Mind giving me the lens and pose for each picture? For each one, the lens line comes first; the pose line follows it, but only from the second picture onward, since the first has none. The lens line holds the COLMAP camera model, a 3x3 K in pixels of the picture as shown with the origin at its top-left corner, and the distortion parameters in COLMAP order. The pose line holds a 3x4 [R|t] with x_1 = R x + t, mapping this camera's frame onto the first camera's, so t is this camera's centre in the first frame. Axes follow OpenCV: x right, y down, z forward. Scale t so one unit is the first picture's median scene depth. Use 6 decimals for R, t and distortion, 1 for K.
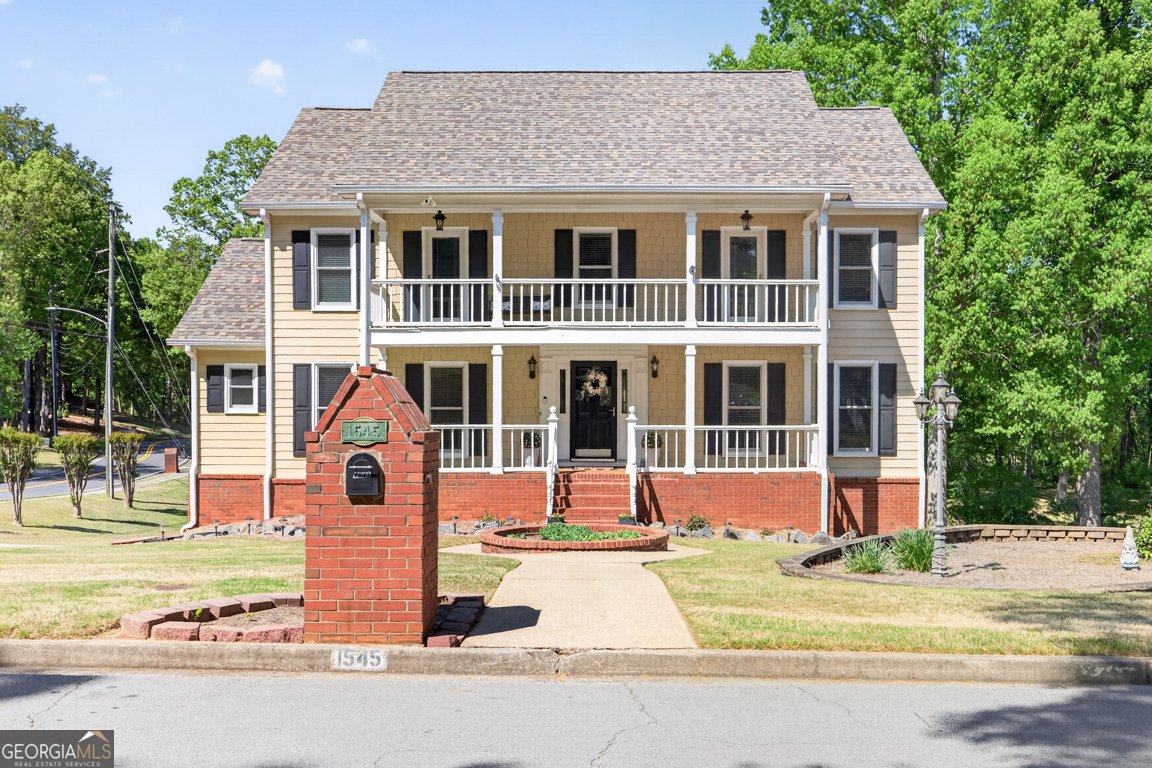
lens RADIAL K [[1087.5, 0, 615.3], [0, 1087.5, 425.8], [0, 0, 1]] dist [-0.006758, 0.000000]
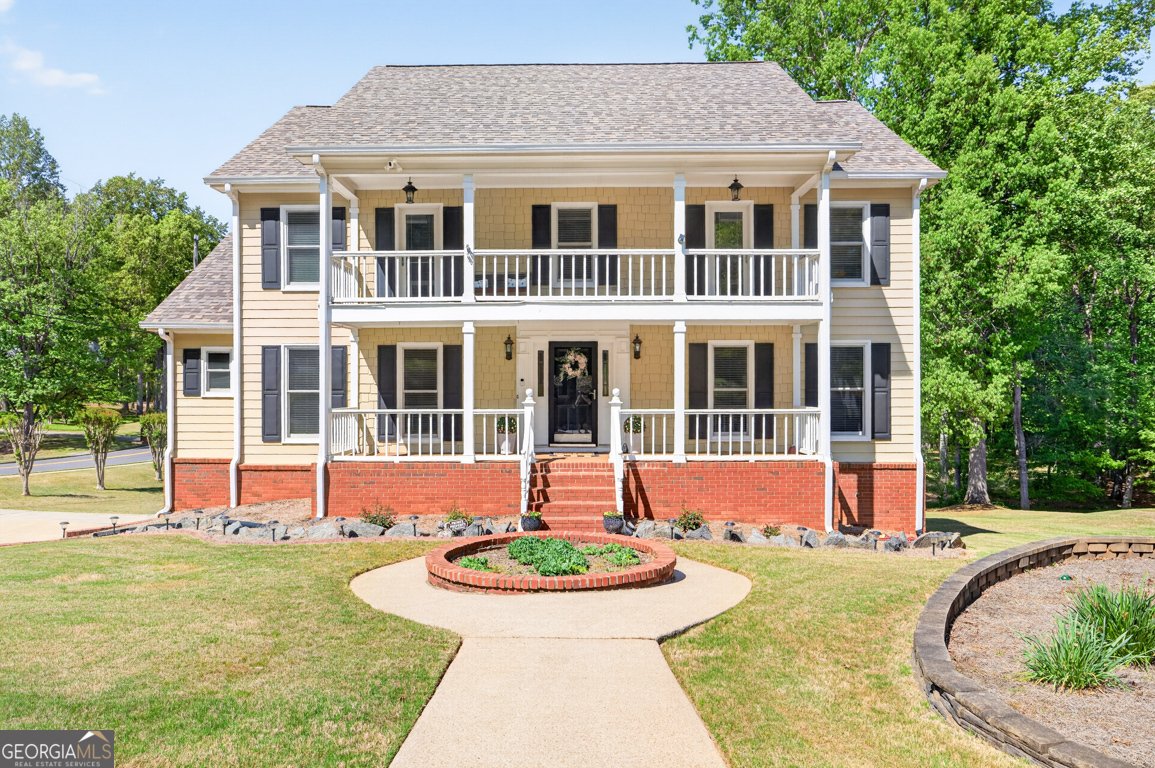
lens RADIAL K [[764.2, 0, 577.3], [0, 764.2, 390.9], [0, 0, 1]] dist [-0.005244, 0.012415]
pose [[0.999952, -0.002790, -0.009357, -0.009981], [0.002620, 0.999831, -0.018187, -0.003839], [0.009406, 0.018162, 0.999791, 0.326780]]
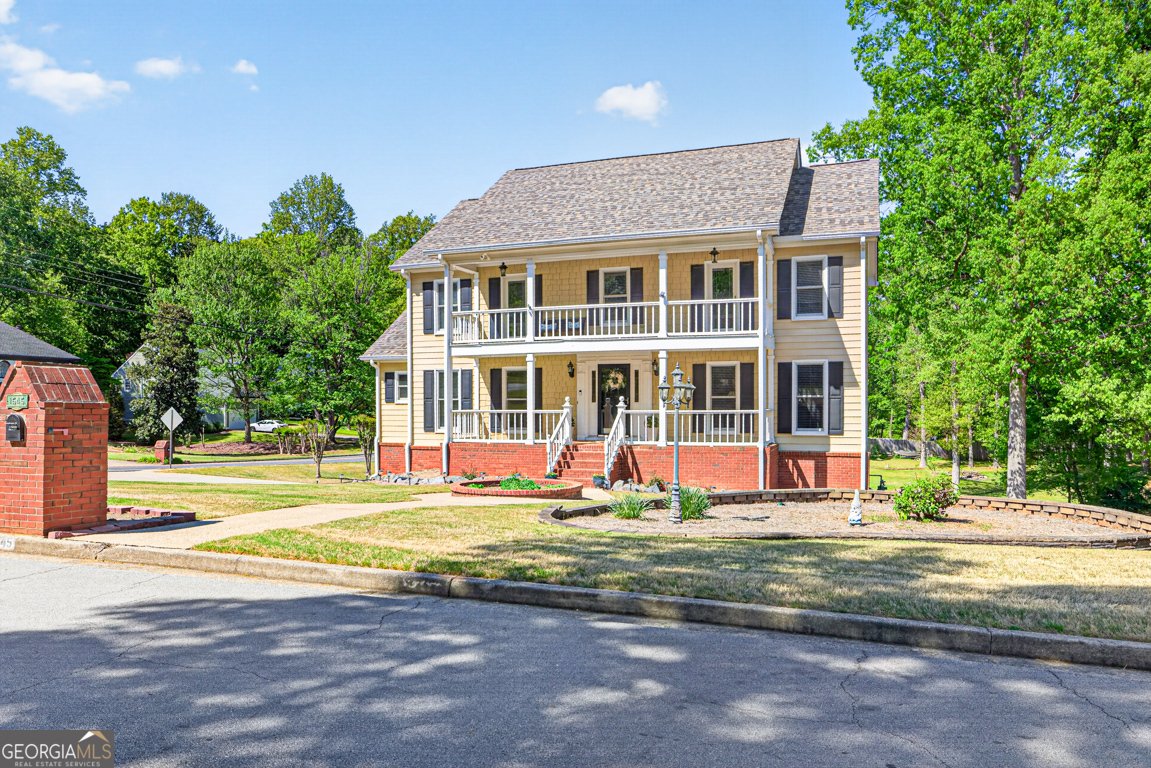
lens RADIAL K [[774.9, 0, 578.2], [0, 774.9, 412.5], [0, 0, 1]] dist [-0.014300, 0.011625]
pose [[0.945584, -0.000470, -0.325378, 0.258684], [-0.001341, 0.999985, -0.005342, 0.007137], [0.325375, 0.005488, 0.945569, 0.052651]]
